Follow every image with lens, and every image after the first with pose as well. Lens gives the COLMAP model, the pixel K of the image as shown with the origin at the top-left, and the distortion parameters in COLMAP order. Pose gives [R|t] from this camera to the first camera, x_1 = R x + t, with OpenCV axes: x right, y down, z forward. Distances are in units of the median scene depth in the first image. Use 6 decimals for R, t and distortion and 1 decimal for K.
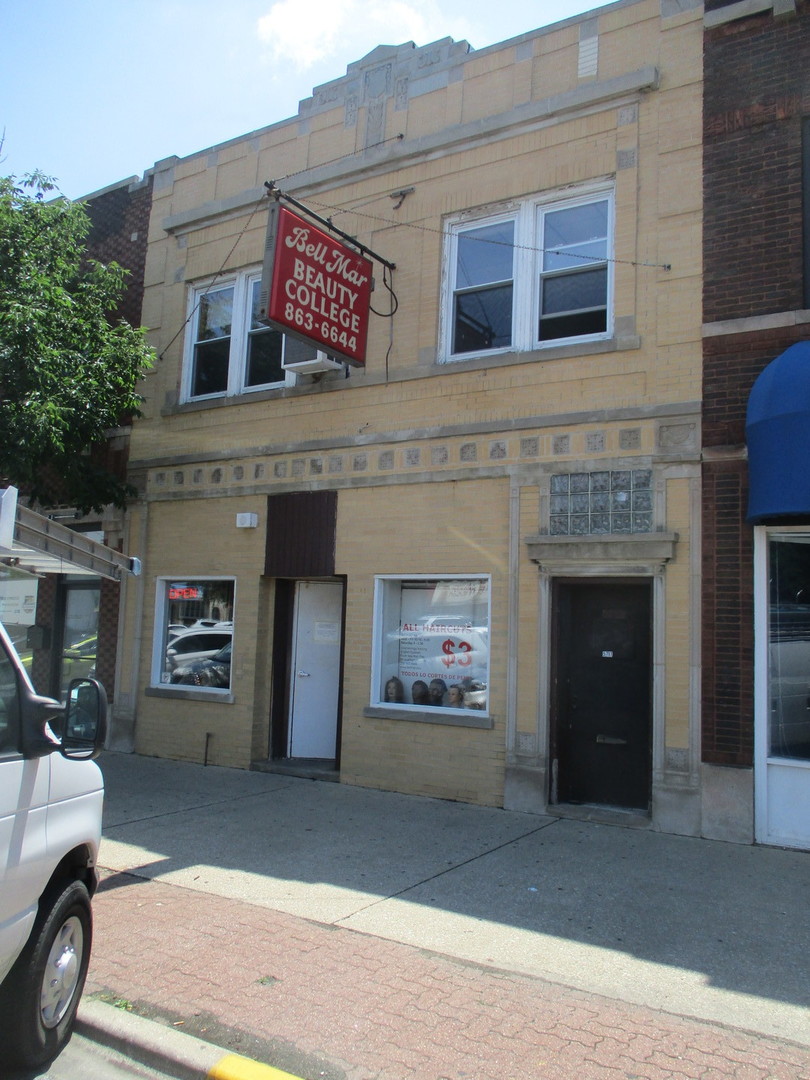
lens RADIAL K [[888.0, 0, 405.5], [0, 888.0, 534.5], [0, 0, 1]] dist [-0.012315, 0.003186]
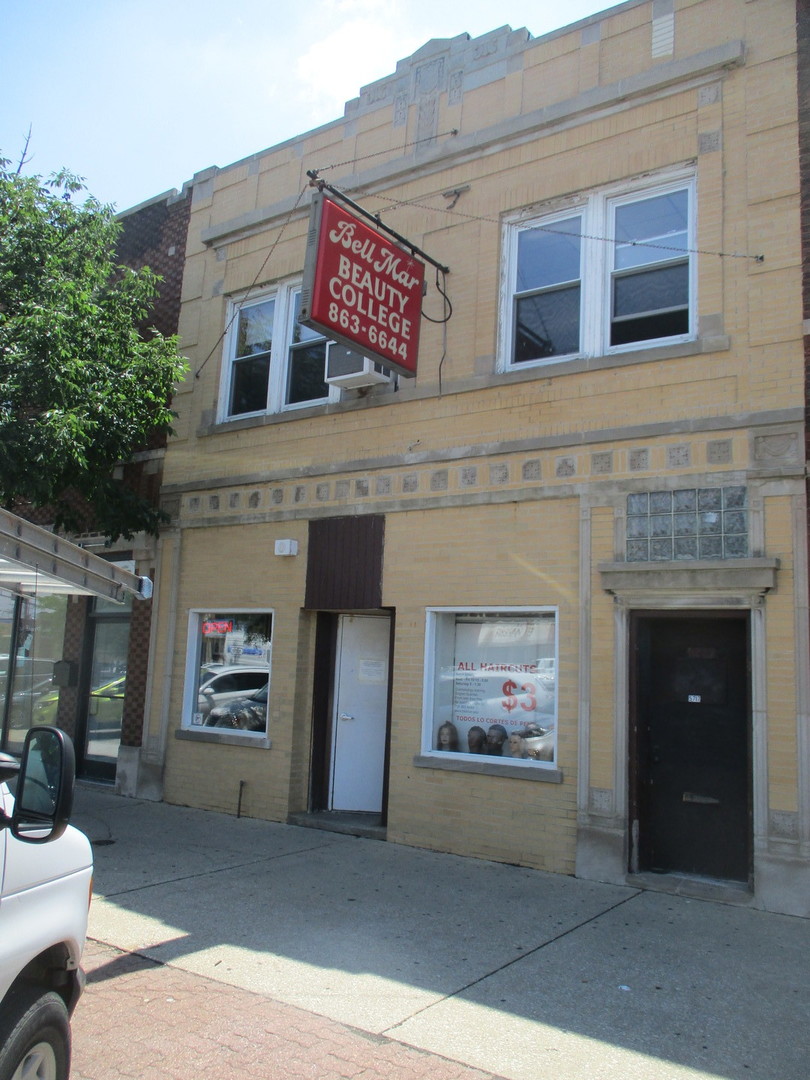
lens RADIAL K [[888.0, 0, 402.8], [0, 888.0, 544.1], [0, 0, 1]] dist [-0.012315, 0.003186]
pose [[0.998636, 0.001715, -0.052183, -0.011963], [-0.003517, 0.999400, -0.034461, 0.013071], [0.052092, 0.034597, 0.998043, 0.103614]]
